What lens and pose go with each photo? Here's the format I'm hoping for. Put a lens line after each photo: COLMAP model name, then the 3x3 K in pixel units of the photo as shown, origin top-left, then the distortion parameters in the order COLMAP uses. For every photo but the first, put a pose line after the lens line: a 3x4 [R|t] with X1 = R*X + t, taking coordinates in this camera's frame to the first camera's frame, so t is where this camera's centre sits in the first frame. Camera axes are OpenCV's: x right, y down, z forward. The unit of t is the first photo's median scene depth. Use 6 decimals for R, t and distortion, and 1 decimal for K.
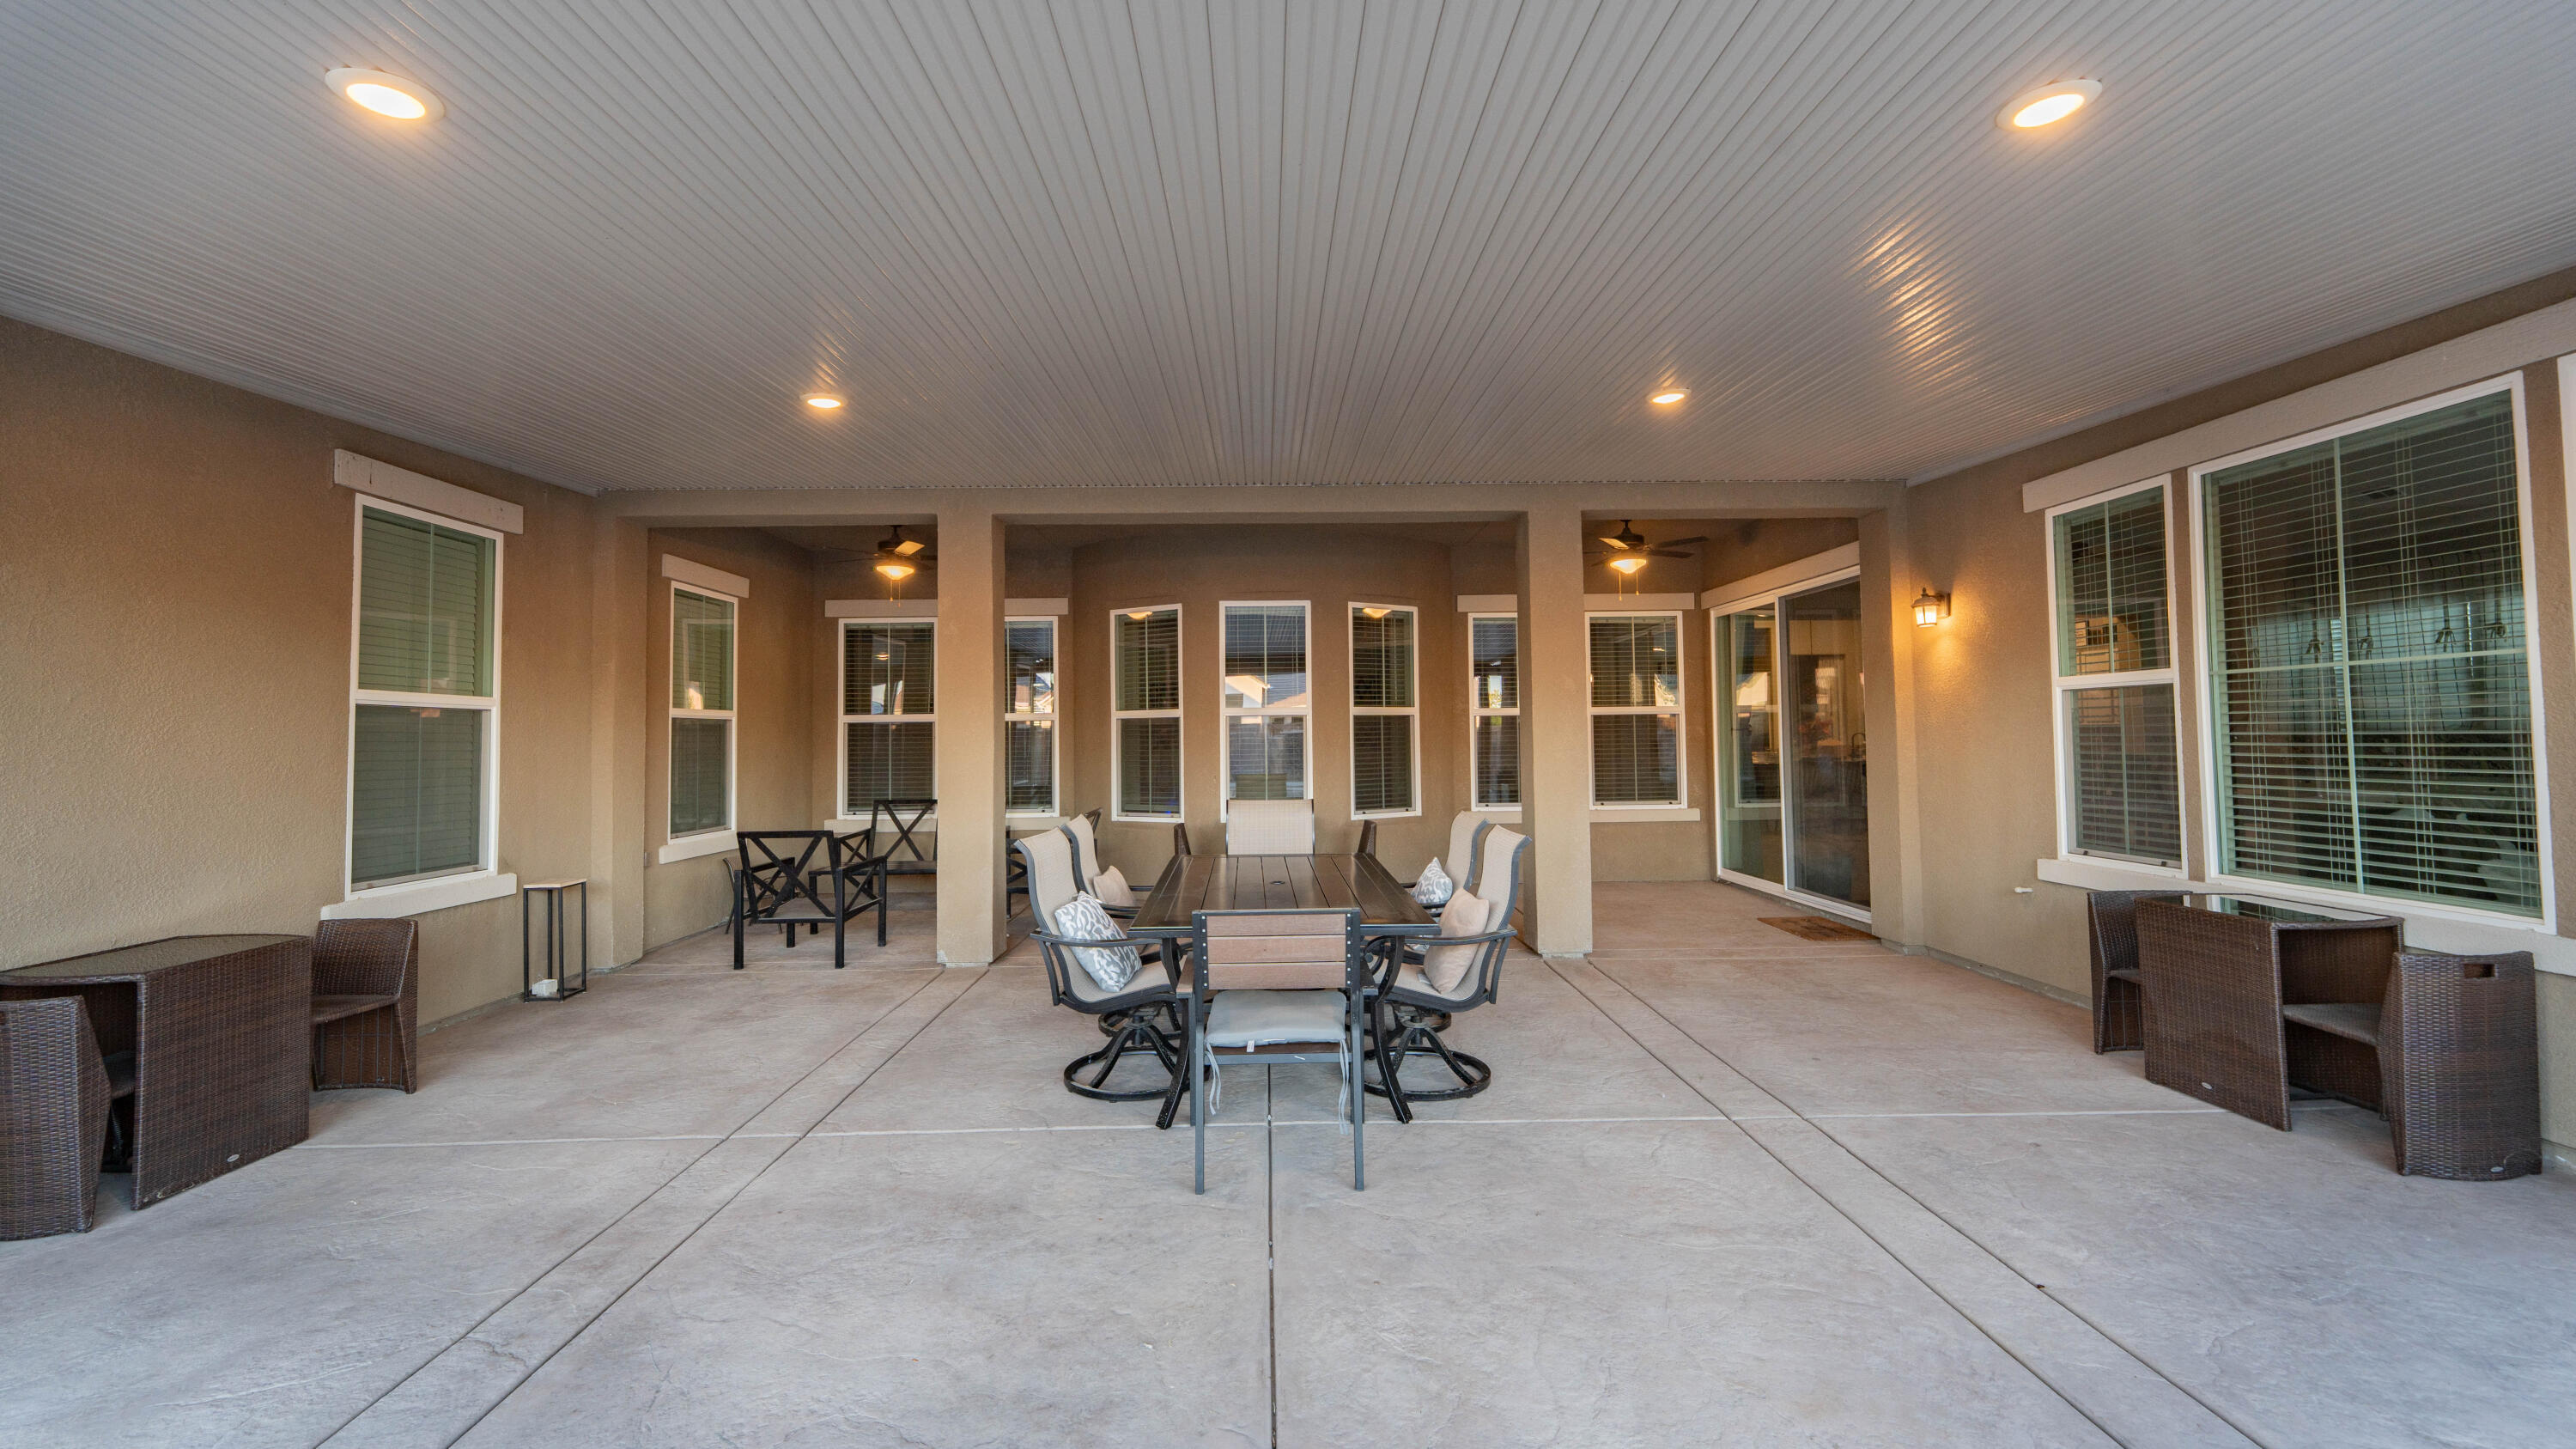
lens RADIAL K [[1036.4, 0, 1286.3], [0, 1036.4, 699.4], [0, 0, 1]] dist [0.002451, -0.000144]
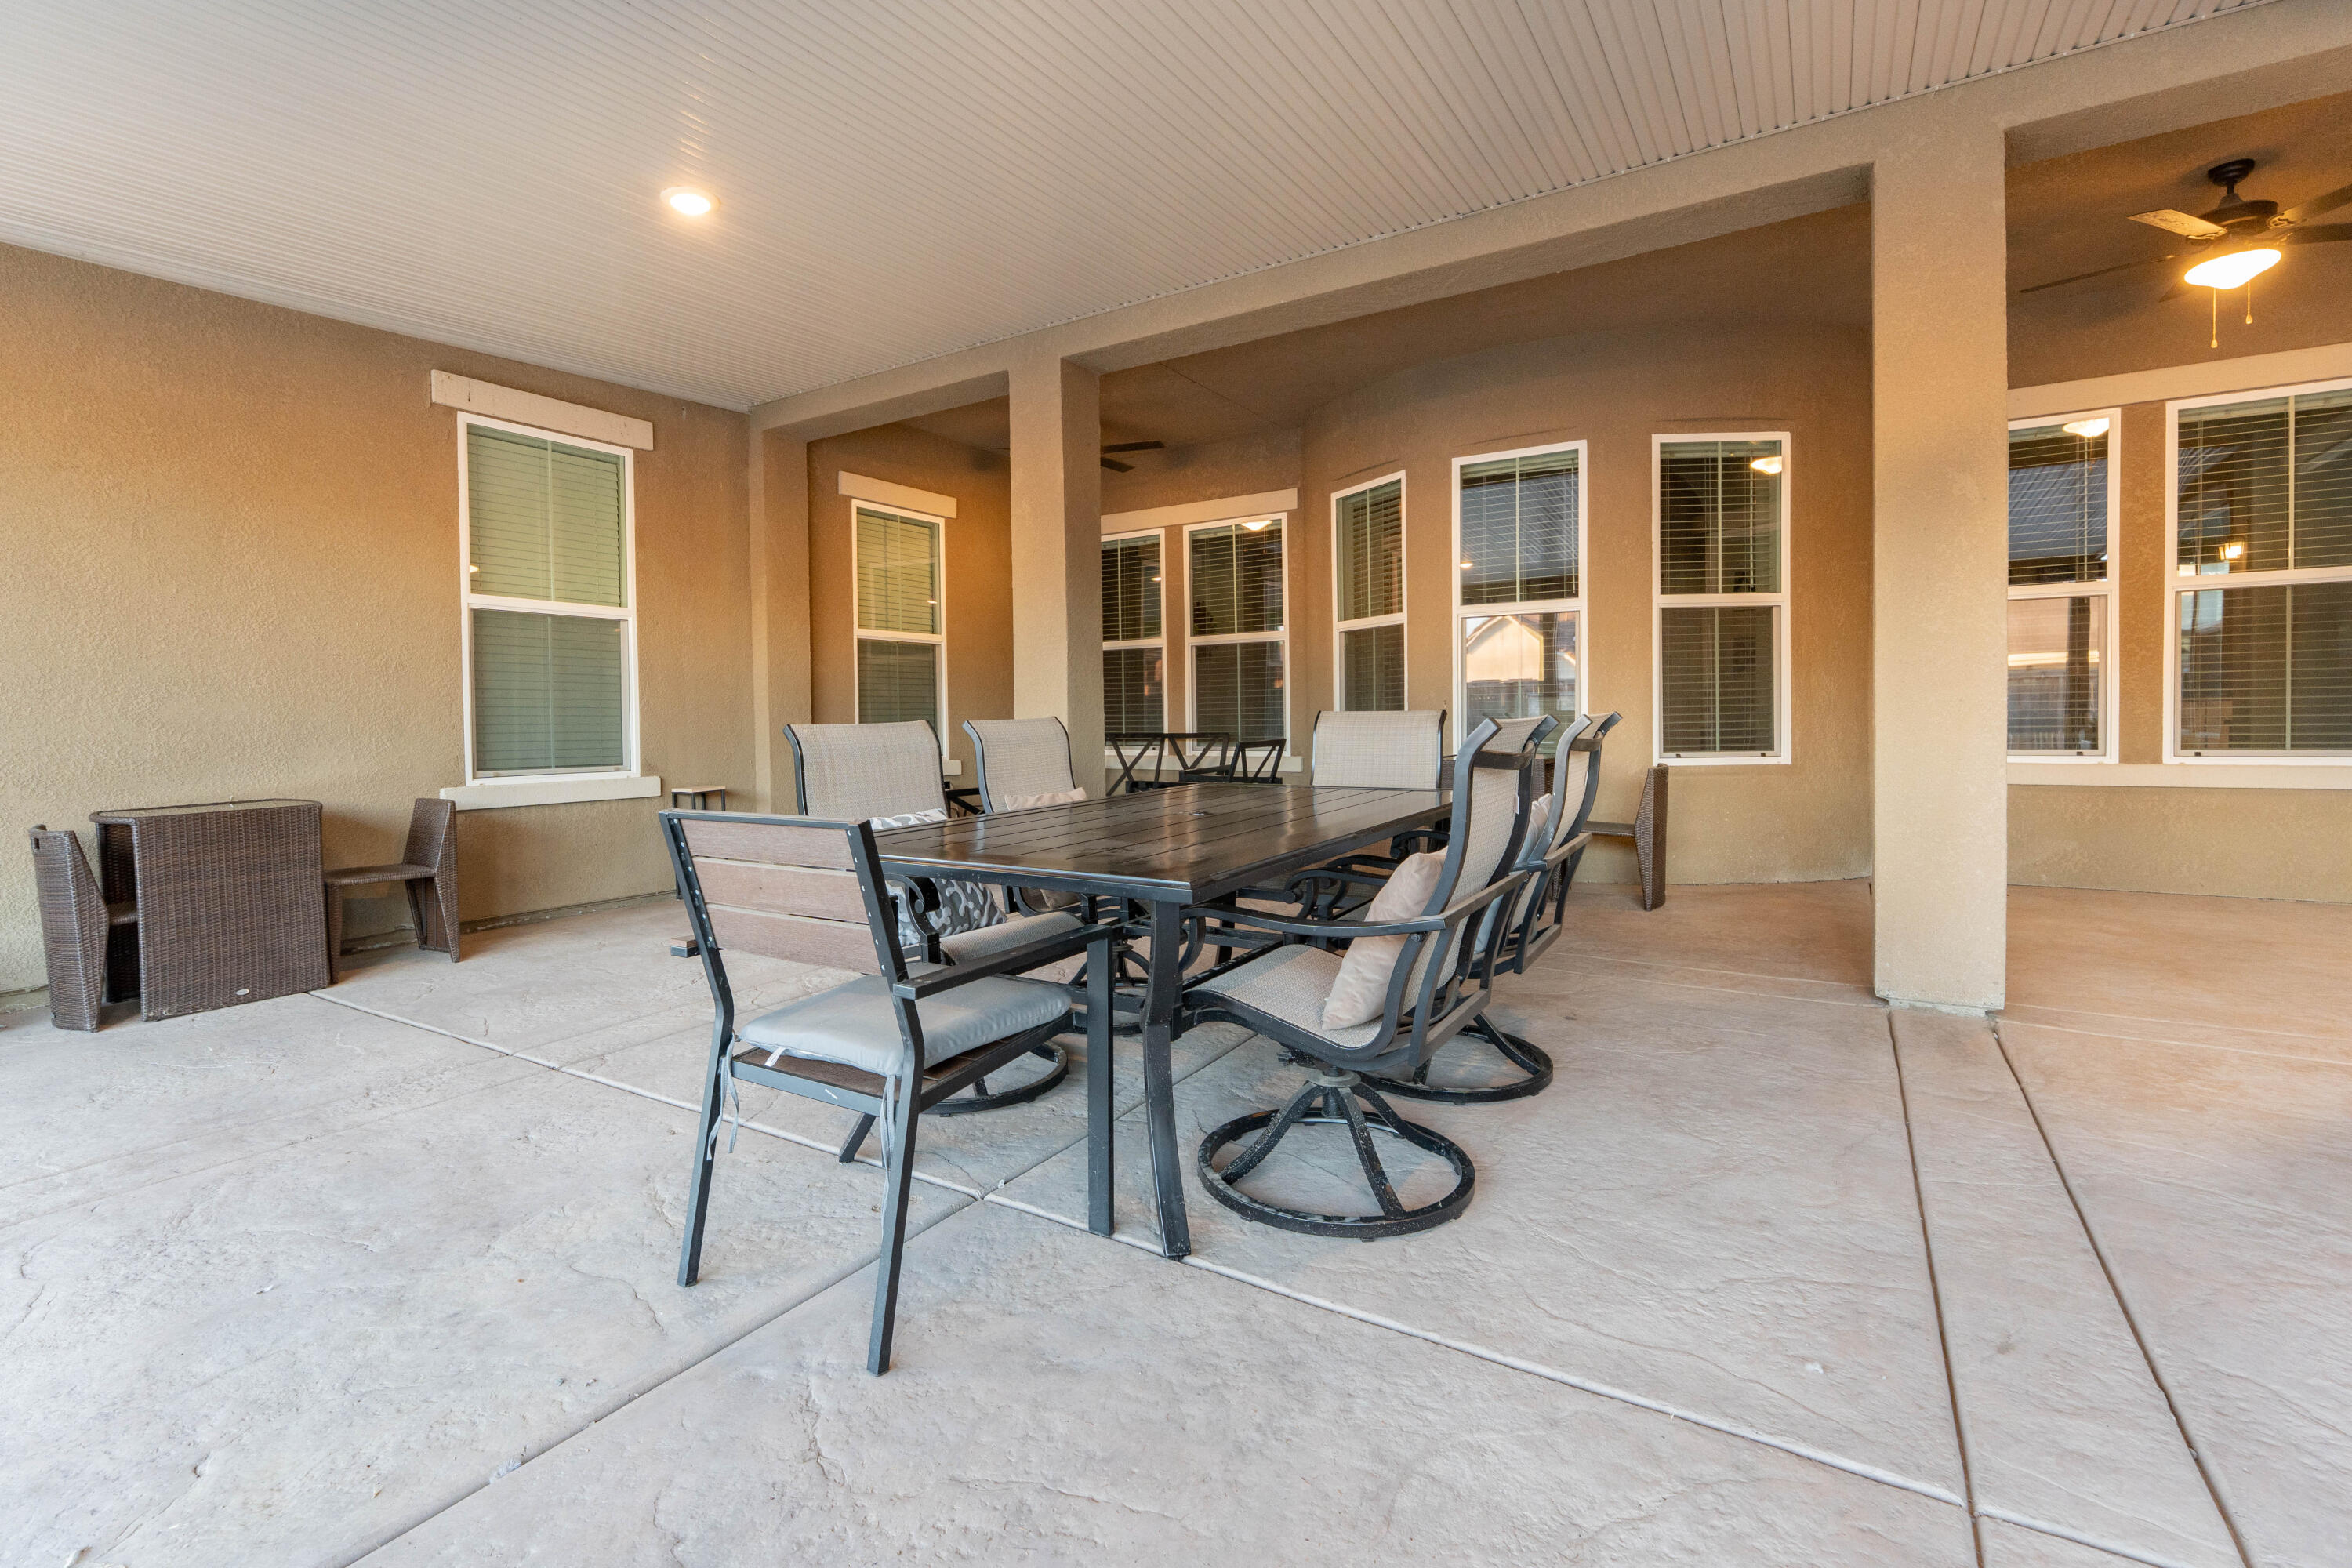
lens RADIAL K [[1071.9, 0, 1140.6], [0, 1071.9, 739.4], [0, 0, 1]] dist [-0.002651, -0.000331]
pose [[0.827914, 0.011906, -0.560729, 0.323288], [0.024567, 0.998045, 0.057466, 0.095915], [0.560317, -0.061352, 0.826003, 0.457205]]
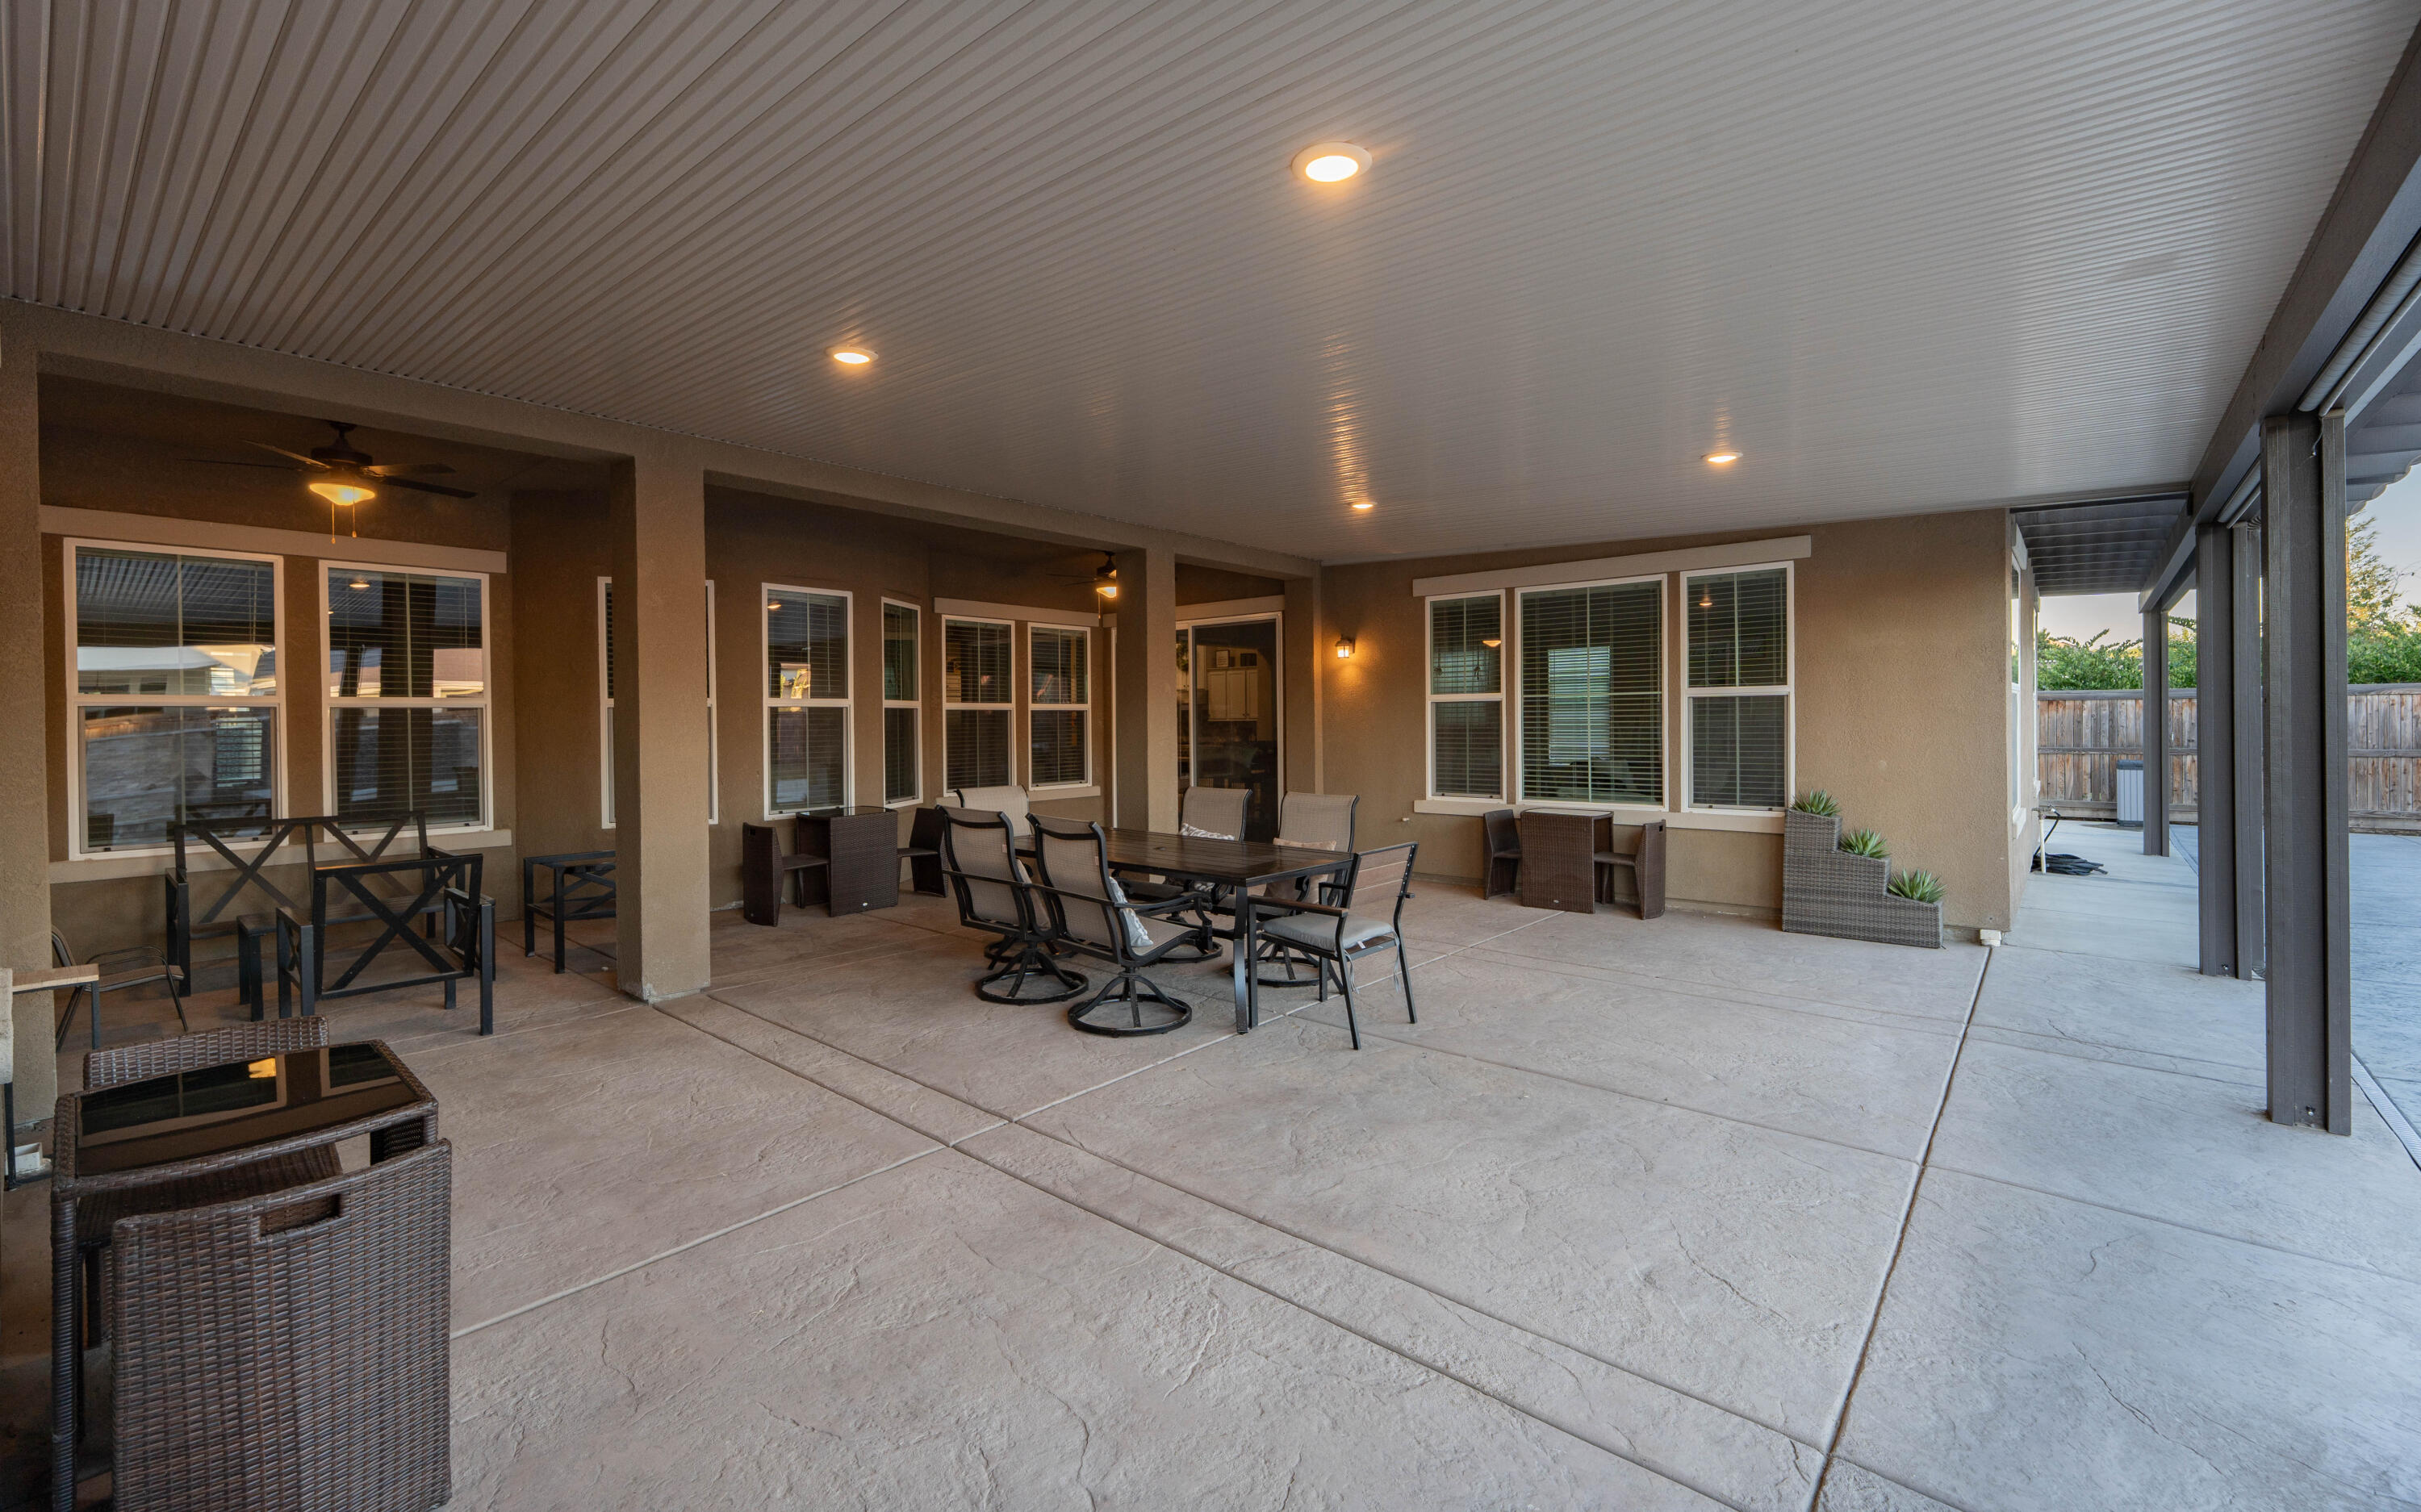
lens RADIAL K [[1010.1, 0, 1214.4], [0, 1010.1, 726.1], [0, 0, 1]] dist [0.000876, -0.000063]
pose [[0.663324, 0.003488, 0.748324, -0.863547], [-0.027278, 0.999437, 0.019522, 0.009003], [-0.747835, -0.033362, 0.663046, 0.169853]]
